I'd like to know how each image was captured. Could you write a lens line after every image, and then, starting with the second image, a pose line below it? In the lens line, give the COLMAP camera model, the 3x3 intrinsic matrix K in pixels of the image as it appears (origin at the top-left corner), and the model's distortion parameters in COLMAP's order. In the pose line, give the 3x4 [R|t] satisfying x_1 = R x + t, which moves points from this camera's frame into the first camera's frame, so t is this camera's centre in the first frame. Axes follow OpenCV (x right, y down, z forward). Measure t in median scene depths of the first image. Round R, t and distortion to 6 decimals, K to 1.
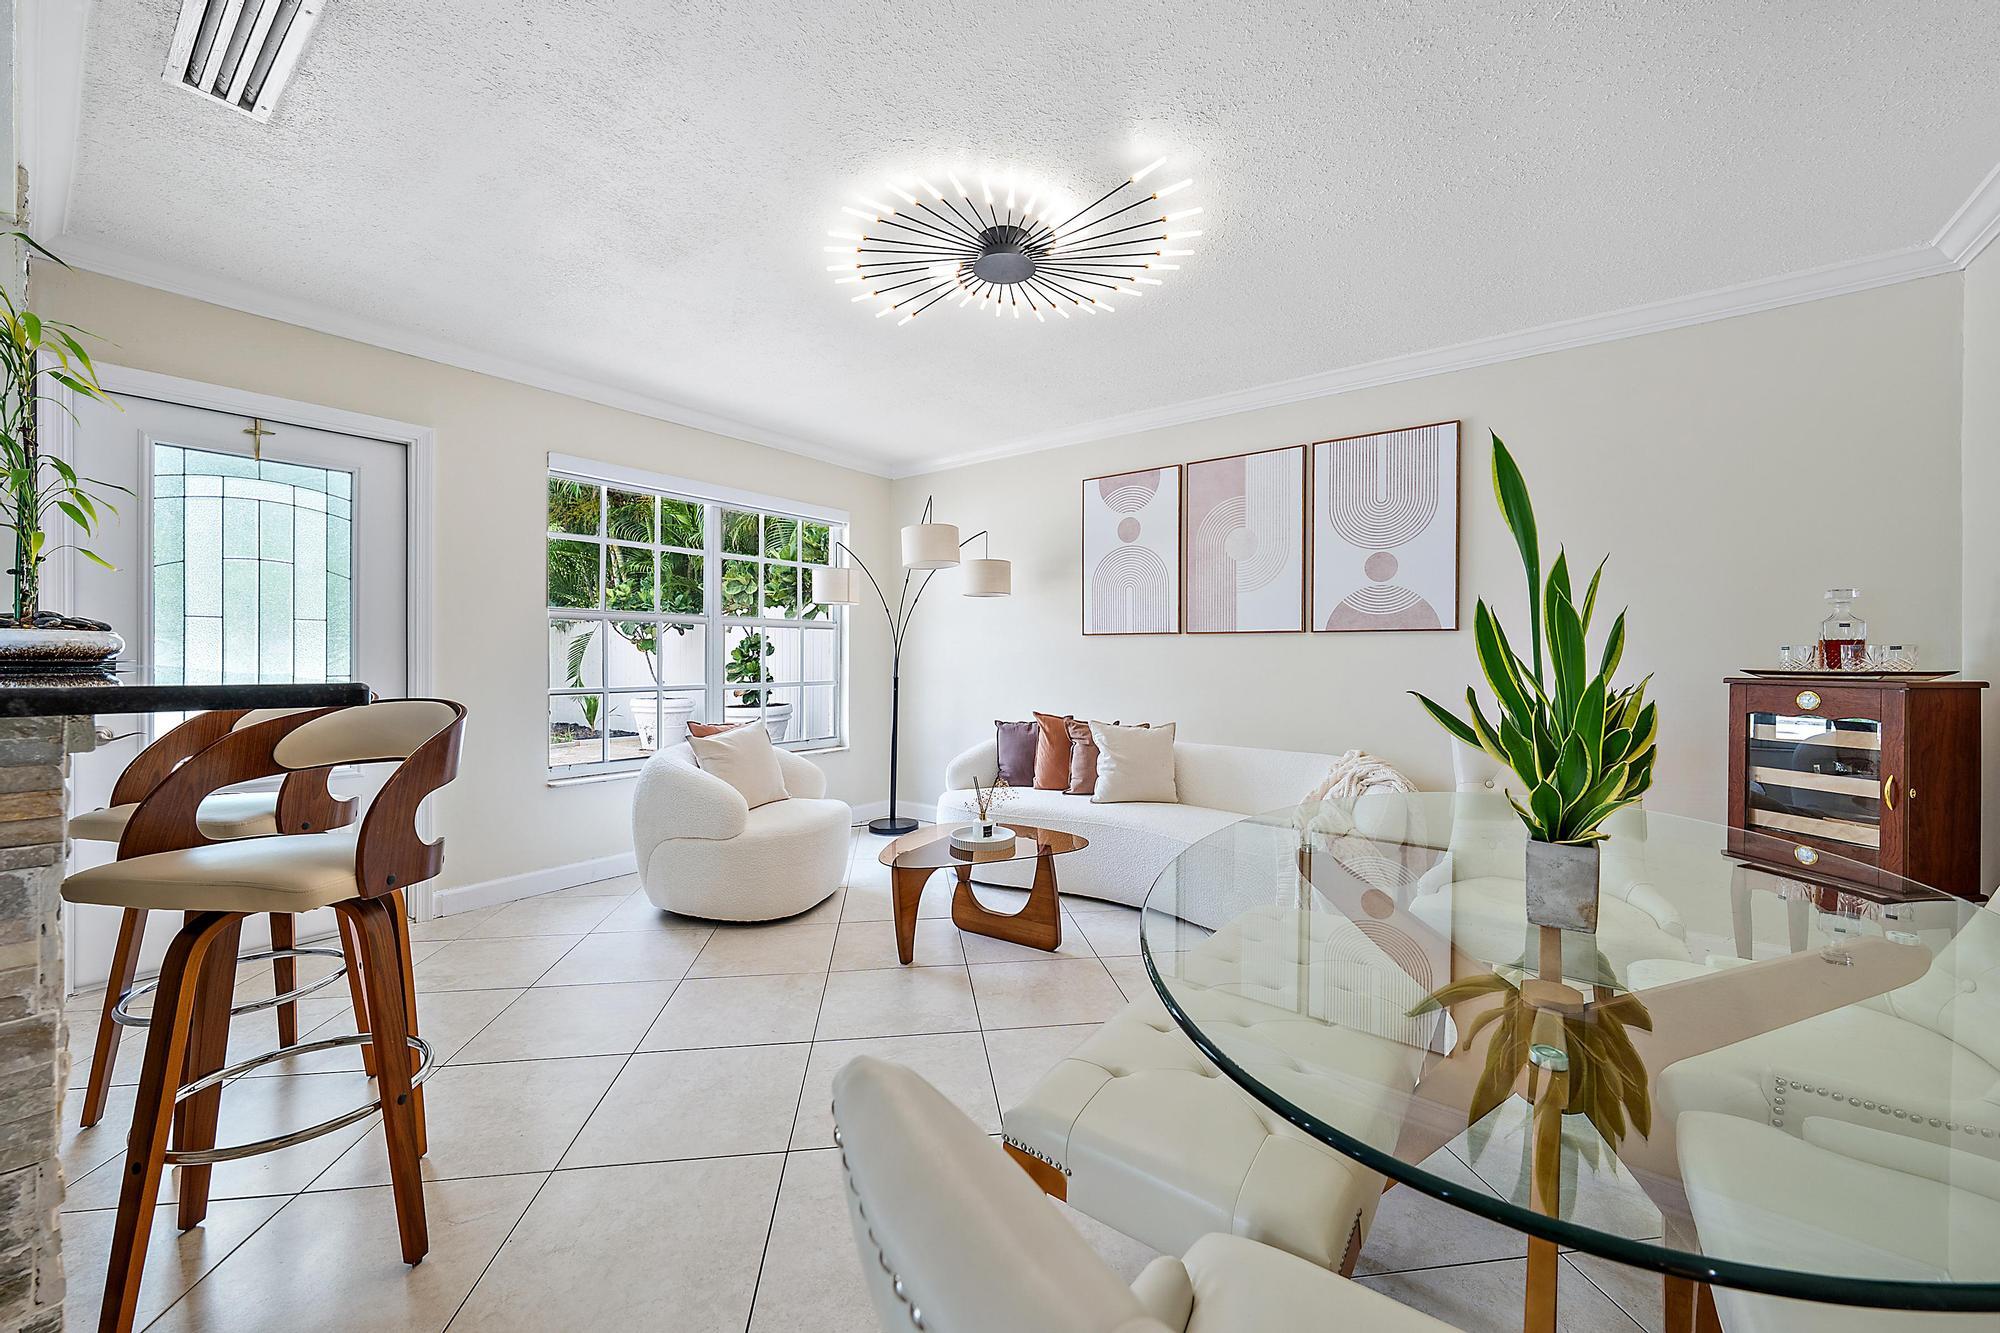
lens RADIAL K [[746.0, 0, 1004.6], [0, 746.0, 663.7], [0, 0, 1]] dist [-0.000828, 0.000074]
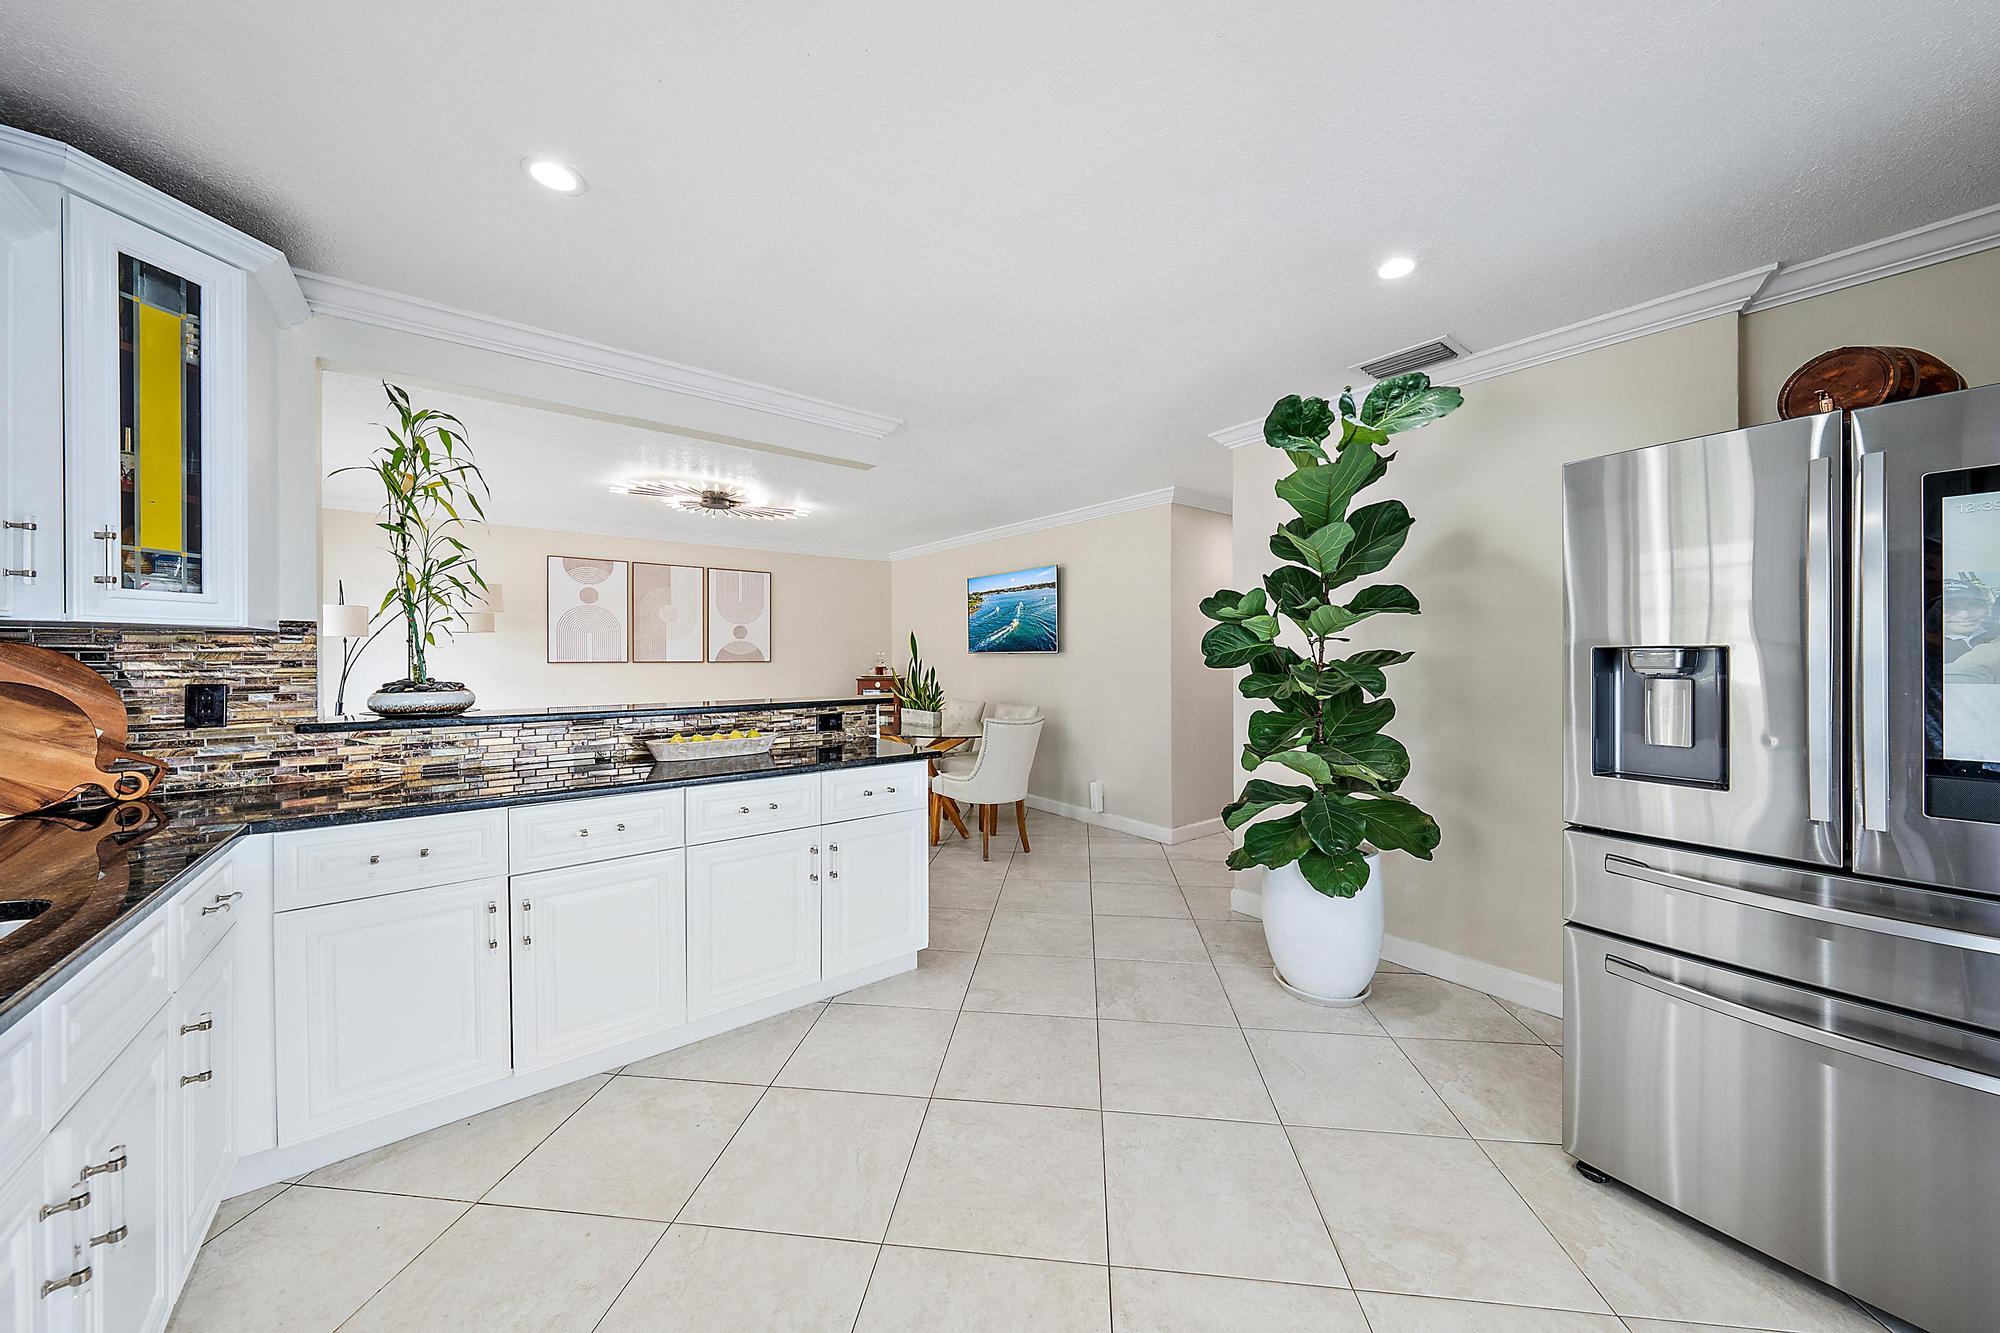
lens RADIAL K [[677.3, 0, 998.9], [0, 677.3, 657.2], [0, 0, 1]] dist [-0.000883, -0.000007]
pose [[0.253364, -0.004651, 0.967360, -1.161801], [0.011818, 0.999929, 0.001712, -0.050025], [-0.967299, 0.010999, 0.253401, -0.217233]]
